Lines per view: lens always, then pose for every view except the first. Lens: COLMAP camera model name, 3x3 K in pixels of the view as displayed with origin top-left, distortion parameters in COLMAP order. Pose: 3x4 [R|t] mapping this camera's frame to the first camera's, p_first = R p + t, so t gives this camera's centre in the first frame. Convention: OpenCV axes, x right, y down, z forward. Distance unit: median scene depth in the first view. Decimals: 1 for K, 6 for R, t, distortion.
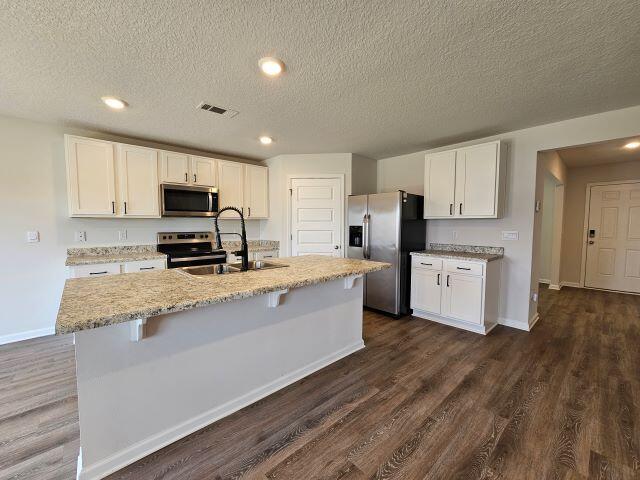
lens RADIAL K [[262.3, 0, 318.5], [0, 262.3, 241.0], [0, 0, 1]] dist [-0.002094, -0.000282]
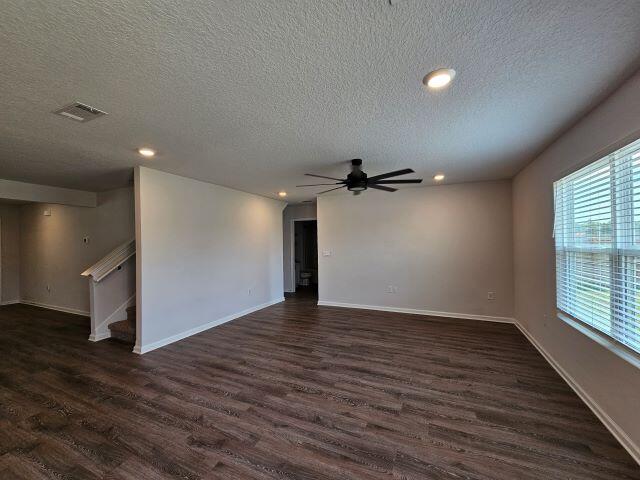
lens RADIAL K [[262.3, 0, 318.5], [0, 262.3, 241.0], [0, 0, 1]] dist [-0.002094, -0.000282]
pose [[-0.386466, 0.008970, 0.922260, -0.835803], [0.074653, 0.996976, 0.021586, -0.028174], [-0.919277, 0.077191, -0.385967, -0.009665]]
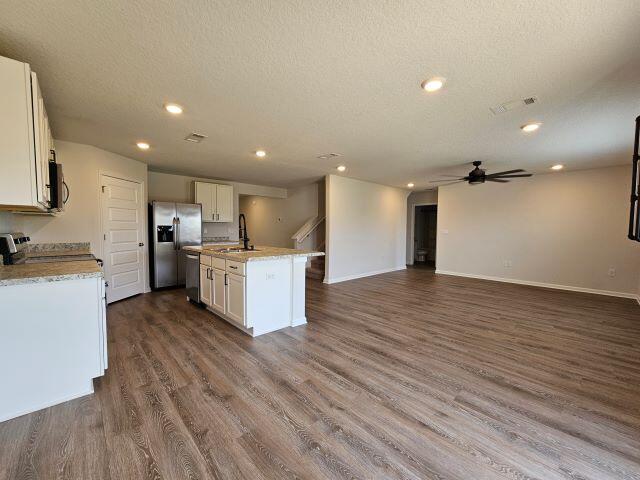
lens RADIAL K [[267.7, 0, 316.9], [0, 267.7, 241.6], [0, 0, 1]] dist [-0.000276, -0.000052]
pose [[-0.012377, -0.051013, 0.998621, -1.407134], [0.059803, 0.996872, 0.051665, -0.003131], [-0.998133, 0.060360, -0.009288, 0.337270]]
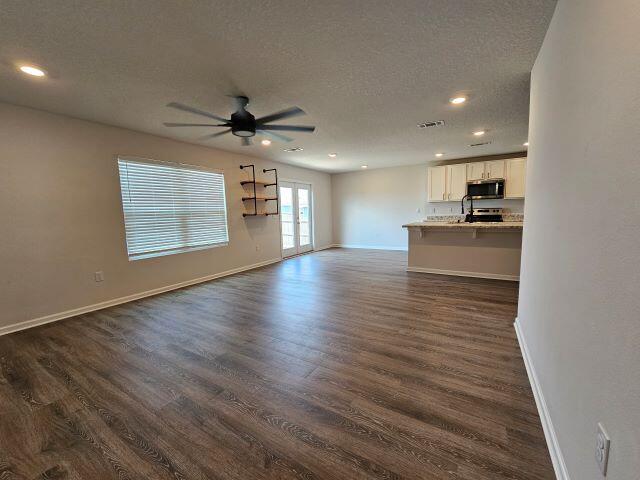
lens RADIAL K [[262.3, 0, 318.5], [0, 262.3, 241.0], [0, 0, 1]] dist [-0.002094, -0.000282]
pose [[0.277558, 0.096409, -0.955859, 0.975187], [-0.035549, 0.995301, 0.090065, 0.072568], [0.960051, 0.008982, 0.279681, -0.556222]]
